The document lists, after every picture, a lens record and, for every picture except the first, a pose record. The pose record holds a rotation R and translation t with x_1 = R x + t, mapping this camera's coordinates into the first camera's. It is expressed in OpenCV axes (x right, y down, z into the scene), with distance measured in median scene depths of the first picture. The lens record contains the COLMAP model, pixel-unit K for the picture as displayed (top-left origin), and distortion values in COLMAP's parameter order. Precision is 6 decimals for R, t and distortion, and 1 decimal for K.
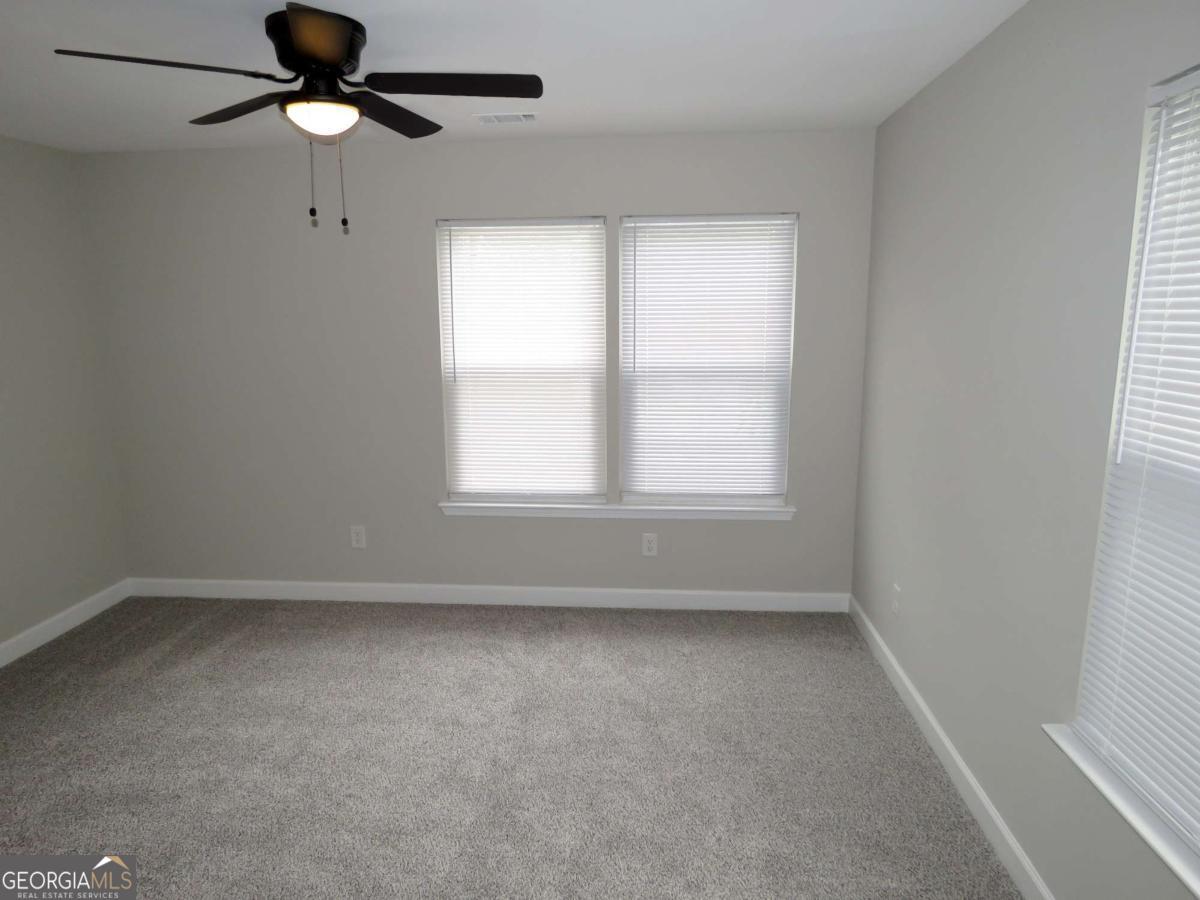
lens RADIAL K [[742.4, 0, 598.6], [0, 742.4, 444.6], [0, 0, 1]] dist [-0.008147, -0.001090]
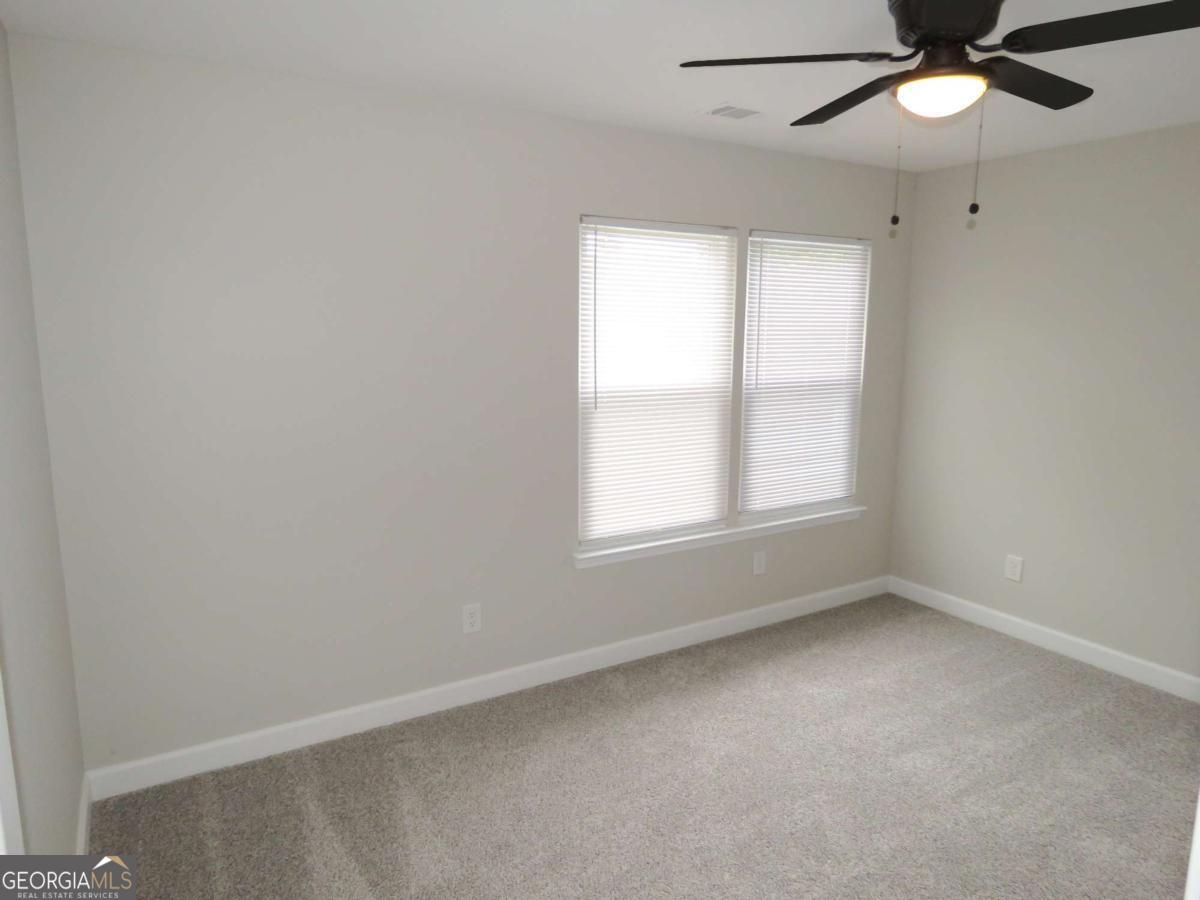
lens RADIAL K [[742.4, 0, 598.6], [0, 742.4, 444.6], [0, 0, 1]] dist [-0.008147, -0.001090]
pose [[0.824101, -0.078806, 0.560934, -0.667438], [0.088112, 0.996055, 0.010486, -0.052784], [-0.559547, 0.040784, 0.827794, 0.305499]]
